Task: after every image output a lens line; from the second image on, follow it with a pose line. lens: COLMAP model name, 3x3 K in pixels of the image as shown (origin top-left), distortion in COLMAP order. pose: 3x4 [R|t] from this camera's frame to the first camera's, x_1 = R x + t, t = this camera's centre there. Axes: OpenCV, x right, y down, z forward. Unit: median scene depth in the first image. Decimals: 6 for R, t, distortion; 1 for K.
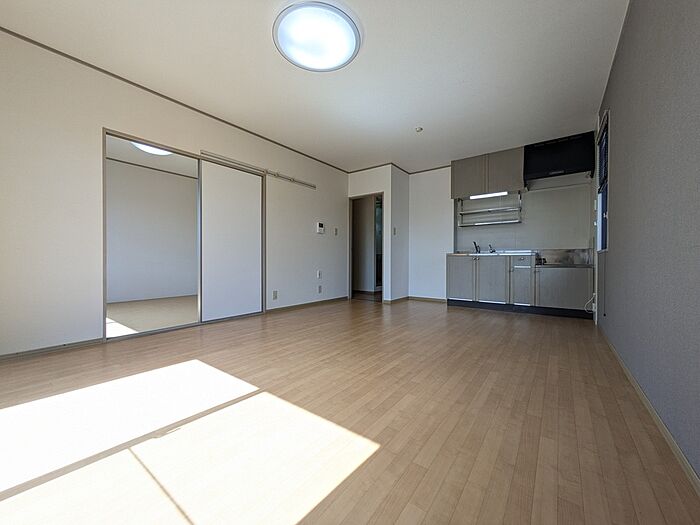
lens RADIAL K [[276.9, 0, 347.6], [0, 276.9, 264.9], [0, 0, 1]] dist [0.003157, 0.000353]
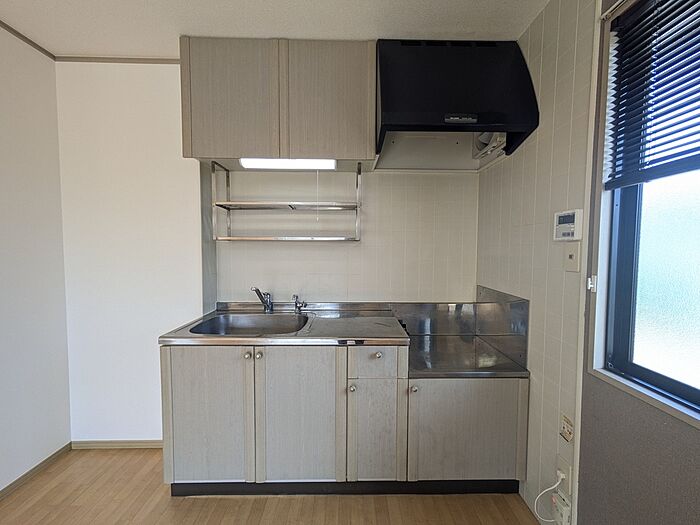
lens RADIAL K [[276.9, 0, 352.7], [0, 276.9, 261.1], [0, 0, 1]] dist [0.003157, 0.000353]
pose [[0.789913, -0.025365, 0.612694, 0.339577], [0.005384, 0.999393, 0.034432, -0.130872], [-0.613195, -0.023900, 0.789570, 0.641942]]
